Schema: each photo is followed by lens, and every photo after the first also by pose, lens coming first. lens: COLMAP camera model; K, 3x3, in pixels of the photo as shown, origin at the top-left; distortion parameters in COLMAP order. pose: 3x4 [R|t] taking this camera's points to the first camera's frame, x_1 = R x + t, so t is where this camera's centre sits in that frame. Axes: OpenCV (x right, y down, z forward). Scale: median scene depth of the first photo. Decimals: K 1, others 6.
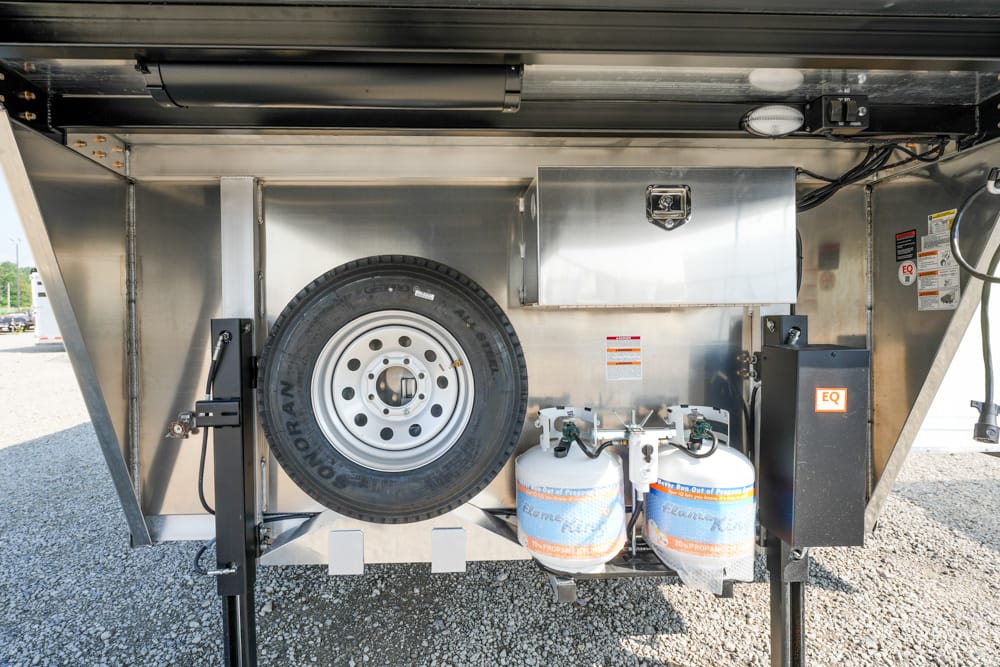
lens RADIAL K [[534.6, 0, 475.2], [0, 534.6, 316.0], [0, 0, 1]] dist [-0.003814, -0.000324]
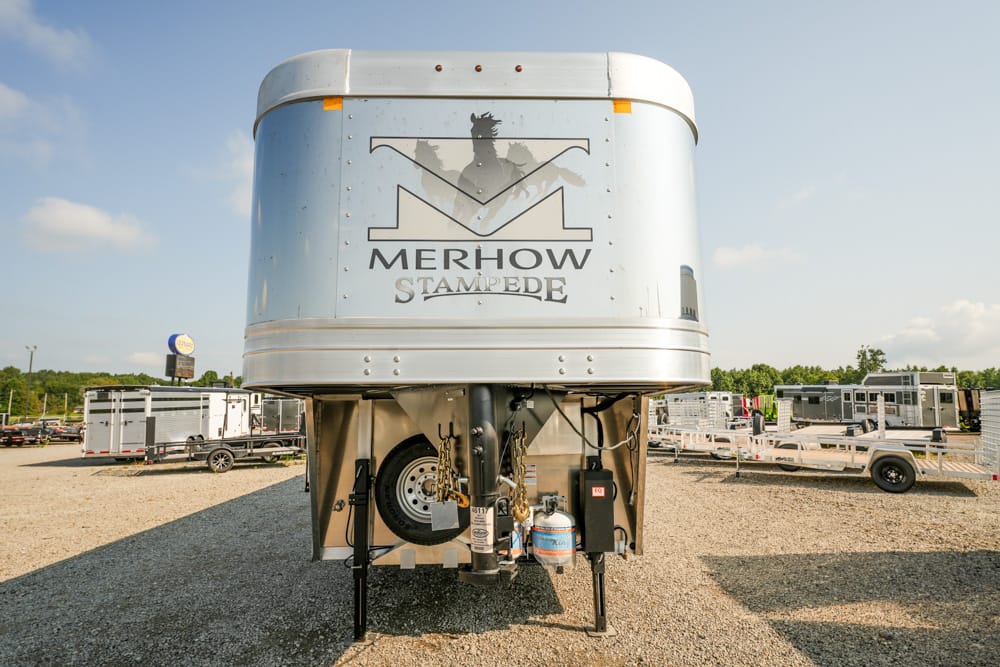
lens RADIAL K [[554.2, 0, 499.0], [0, 554.2, 331.5], [0, 0, 1]] dist [-0.000568, 0.001278]
pose [[0.999984, -0.005607, -0.000379, 0.175154], [0.005472, 0.986812, -0.161778, -0.162671], [0.001281, 0.161773, 0.986827, -1.627201]]
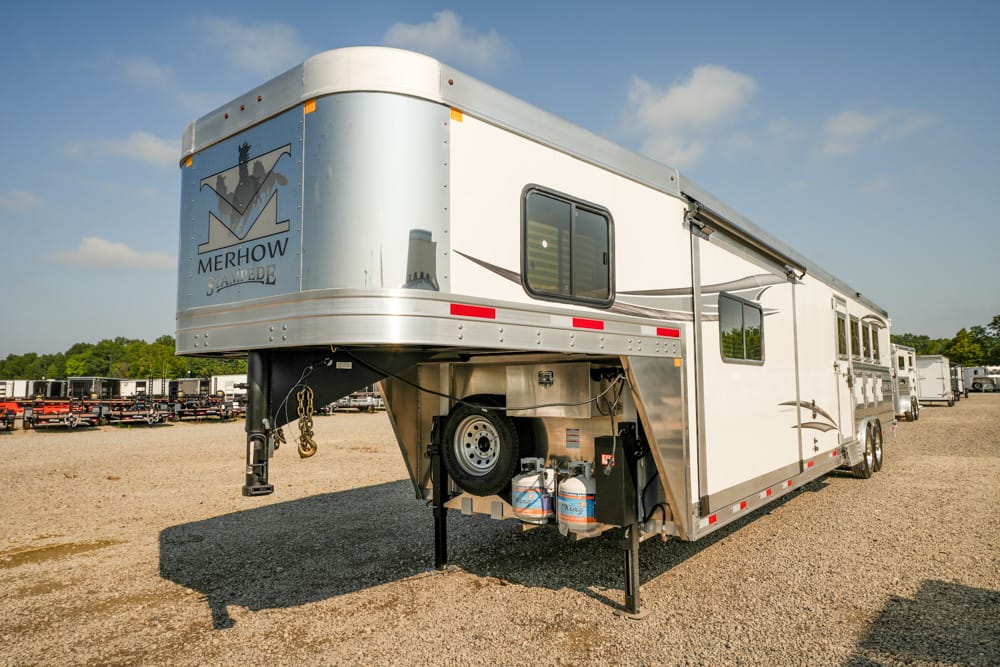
lens RADIAL K [[629.1, 0, 500.0], [0, 629.1, 331.5], [0, 0, 1]] dist [0.007049, 0.000399]
pose [[0.766348, -0.053580, -0.640187, 1.934339], [-0.006907, 0.995771, -0.091609, -0.136411], [0.642389, 0.074627, 0.762737, -1.346255]]
